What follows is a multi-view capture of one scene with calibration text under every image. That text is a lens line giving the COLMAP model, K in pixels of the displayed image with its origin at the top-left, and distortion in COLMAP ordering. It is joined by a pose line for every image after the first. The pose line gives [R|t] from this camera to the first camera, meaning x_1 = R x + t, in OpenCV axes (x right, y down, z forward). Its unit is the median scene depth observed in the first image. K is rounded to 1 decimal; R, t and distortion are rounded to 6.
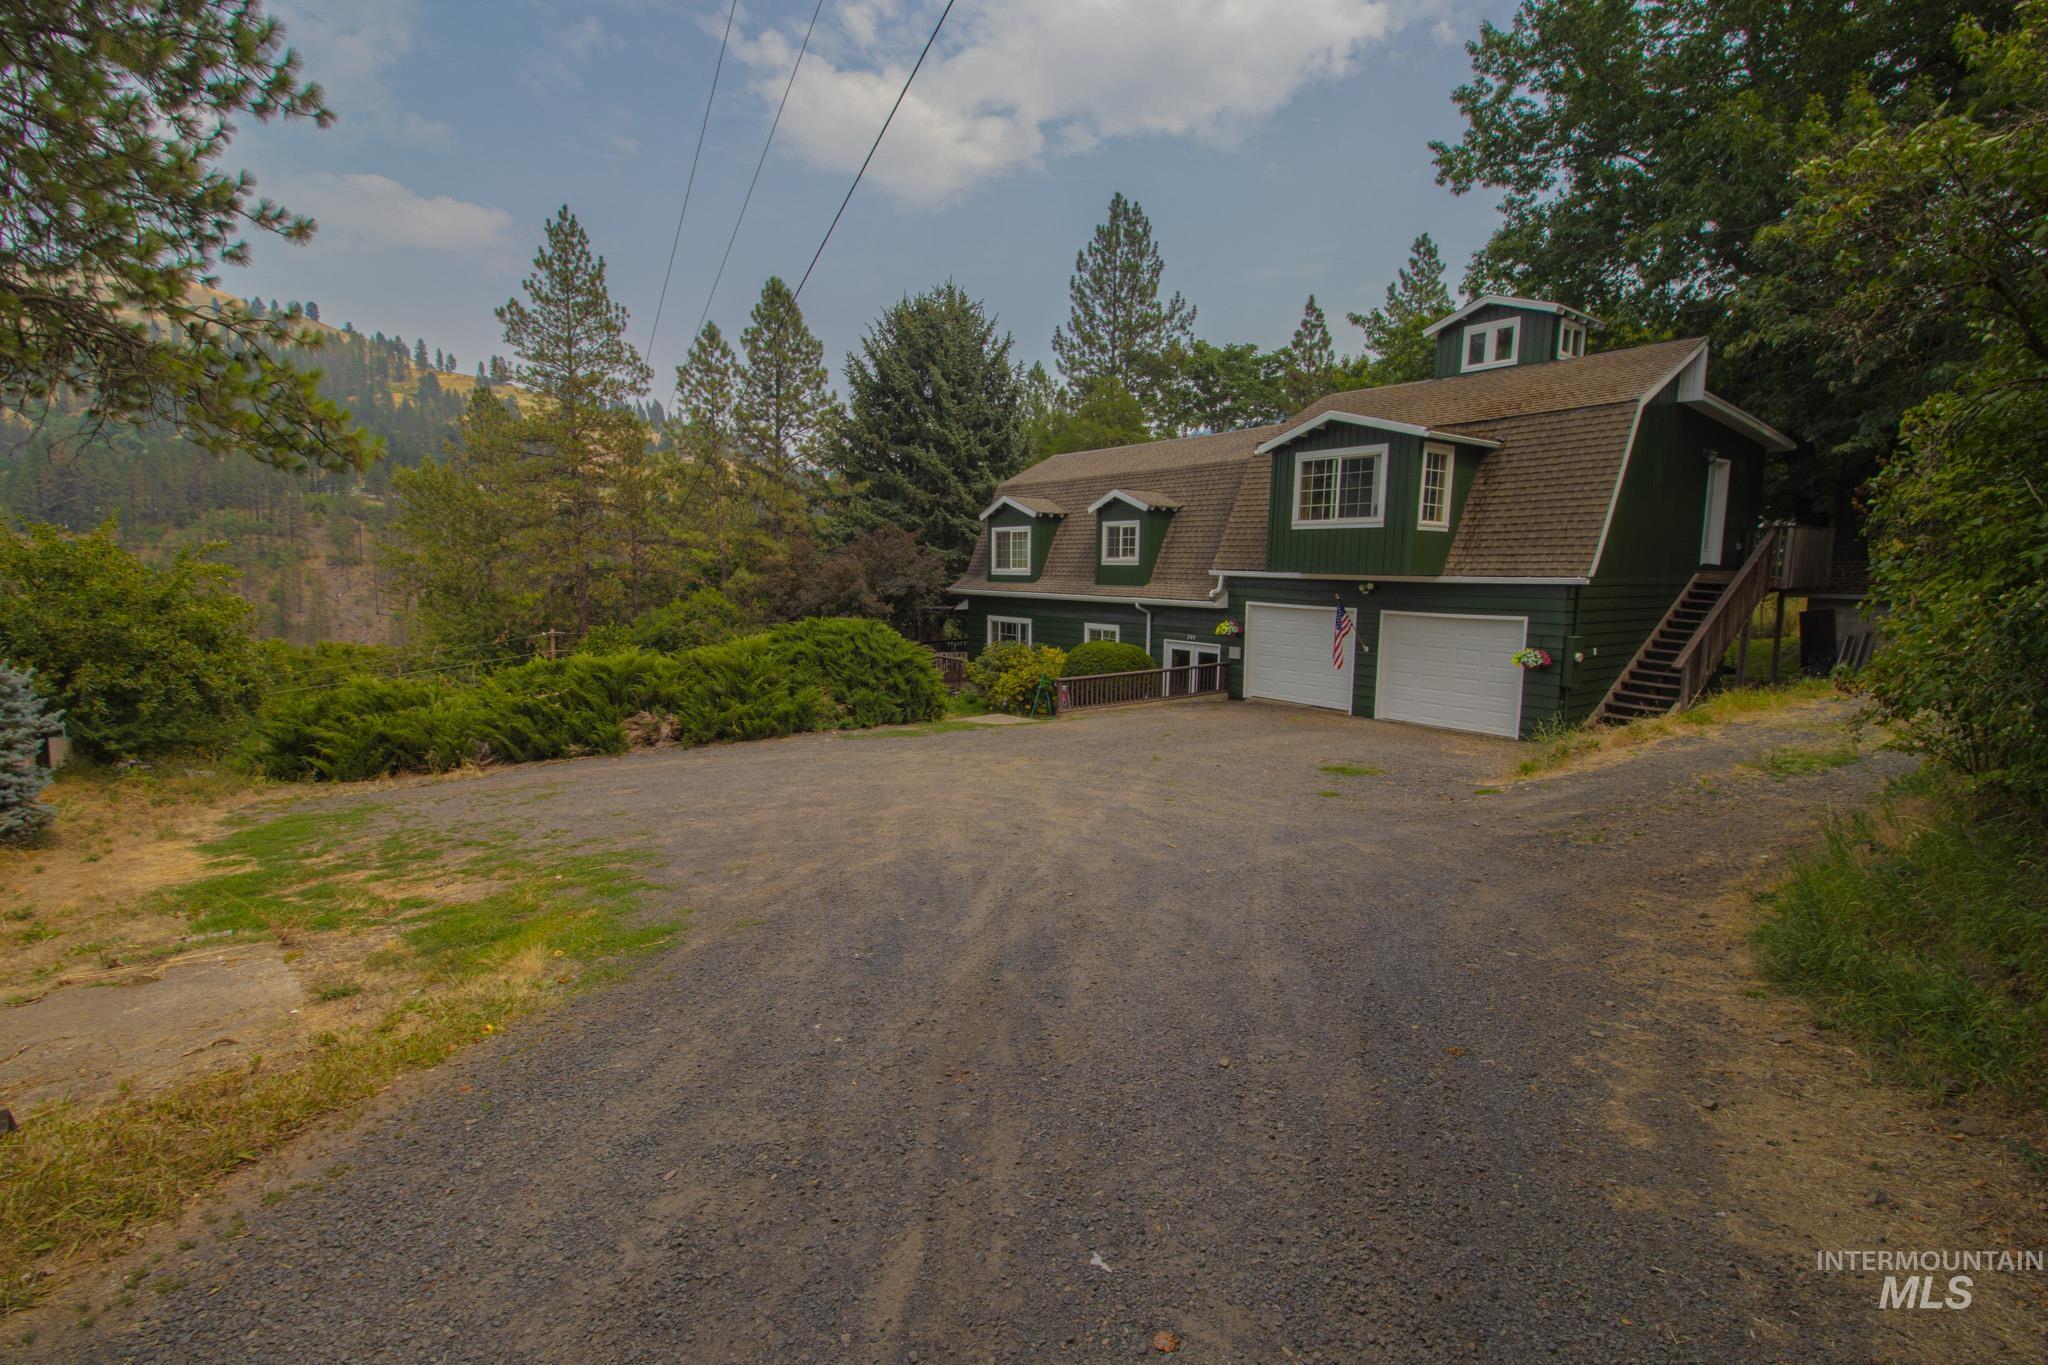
lens RADIAL K [[951.2, 0, 1019.2], [0, 951.2, 685.6], [0, 0, 1]] dist [0.006800, -0.015160]
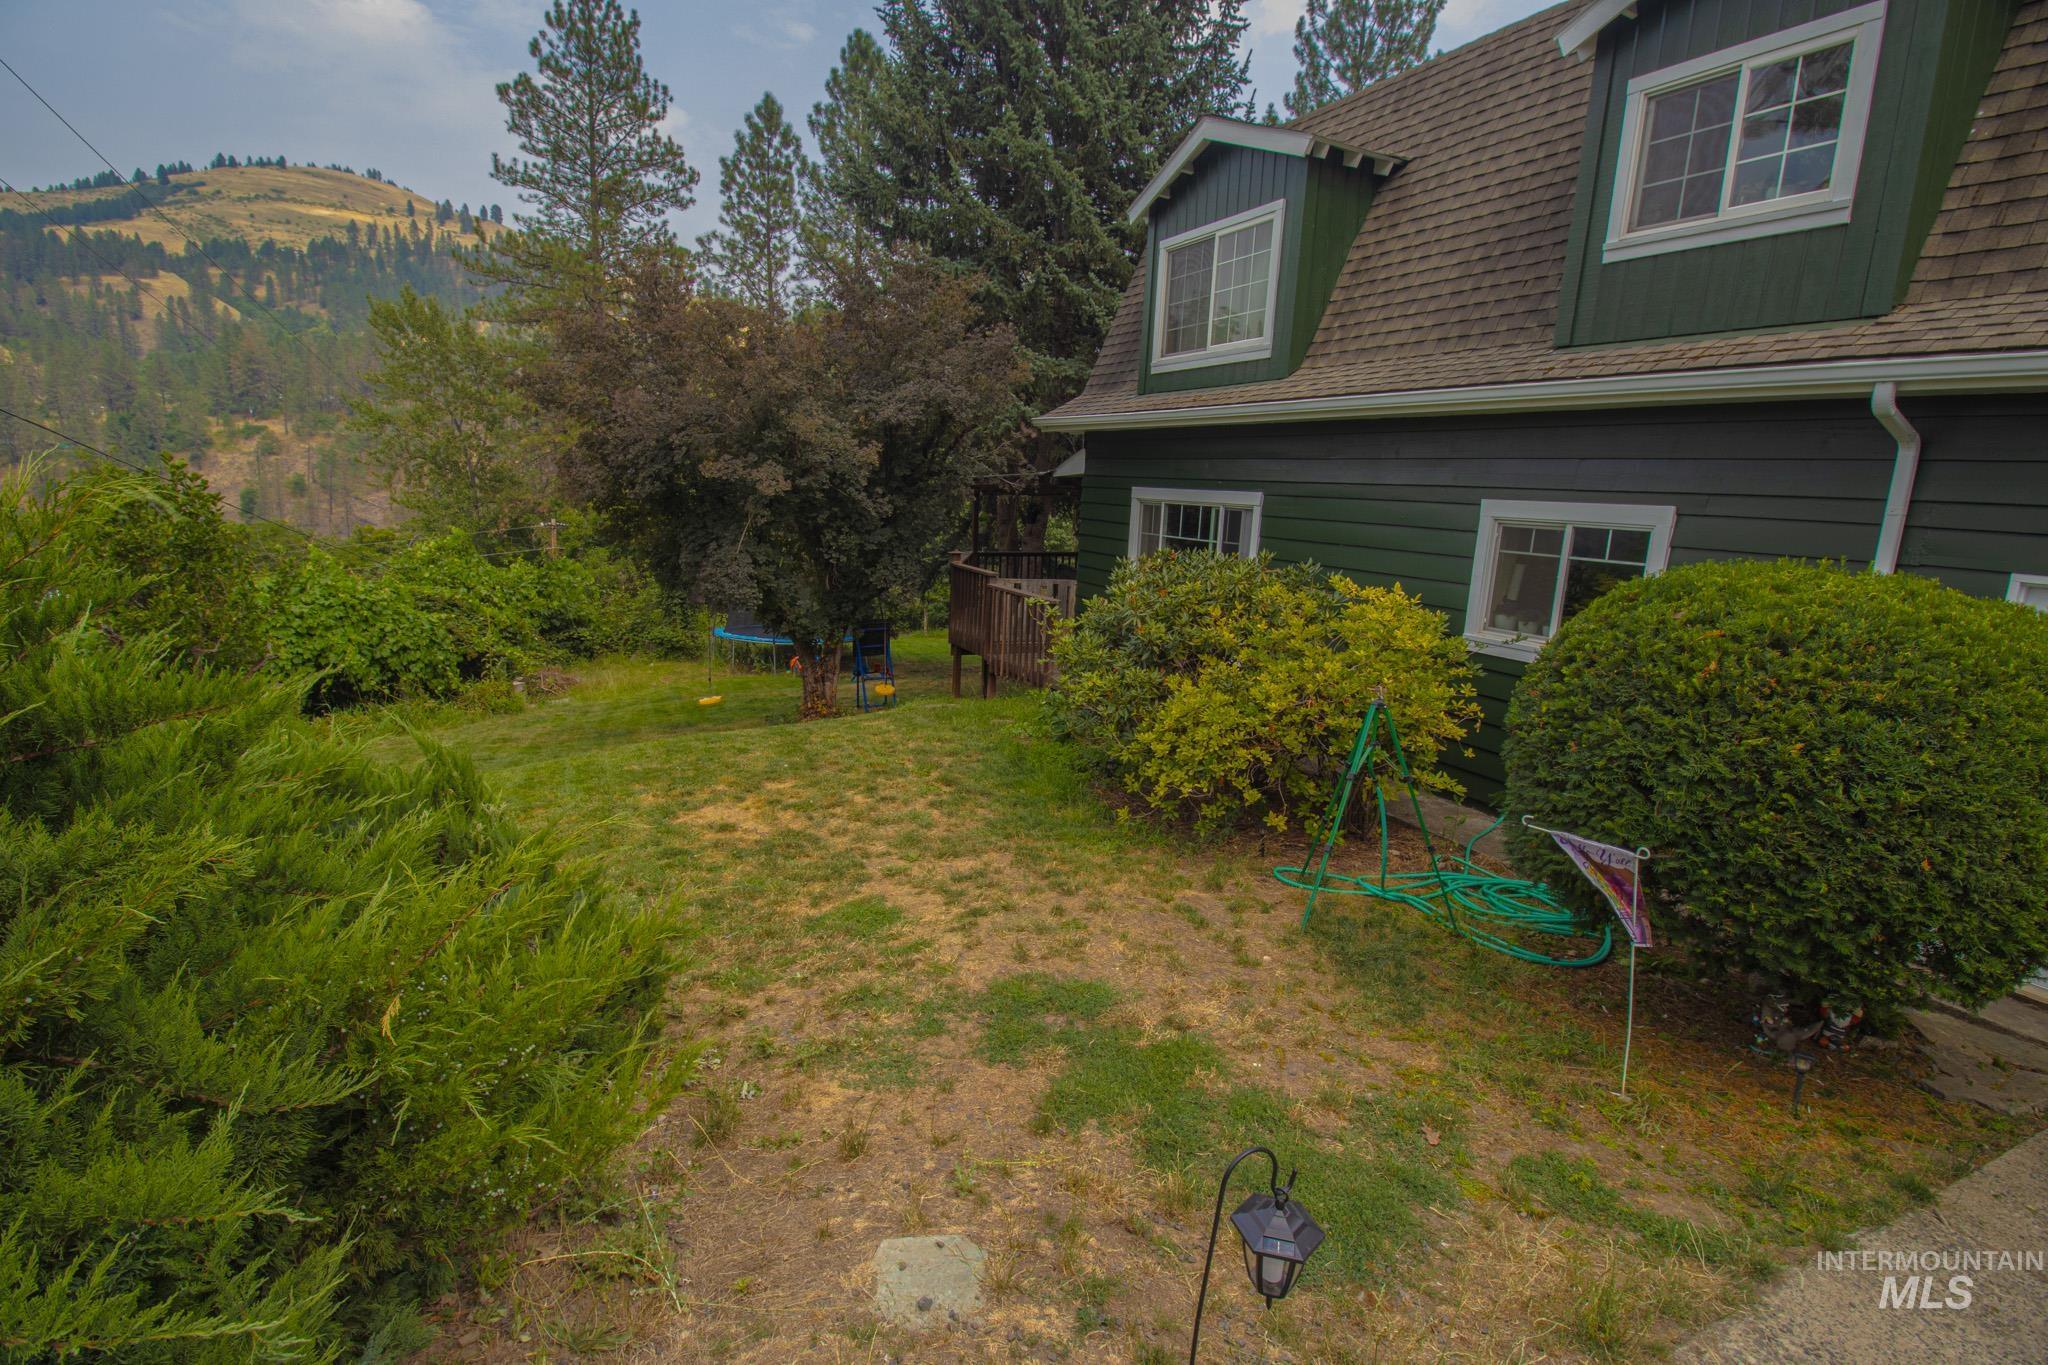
lens RADIAL K [[964.4, 0, 1025.3], [0, 964.4, 690.0], [0, 0, 1]] dist [-0.001244, -0.014103]
pose [[0.988999, 0.066394, -0.132186, -0.026218], [-0.055100, 0.994653, 0.087341, -0.033227], [0.137279, -0.079097, 0.987369, 0.832192]]
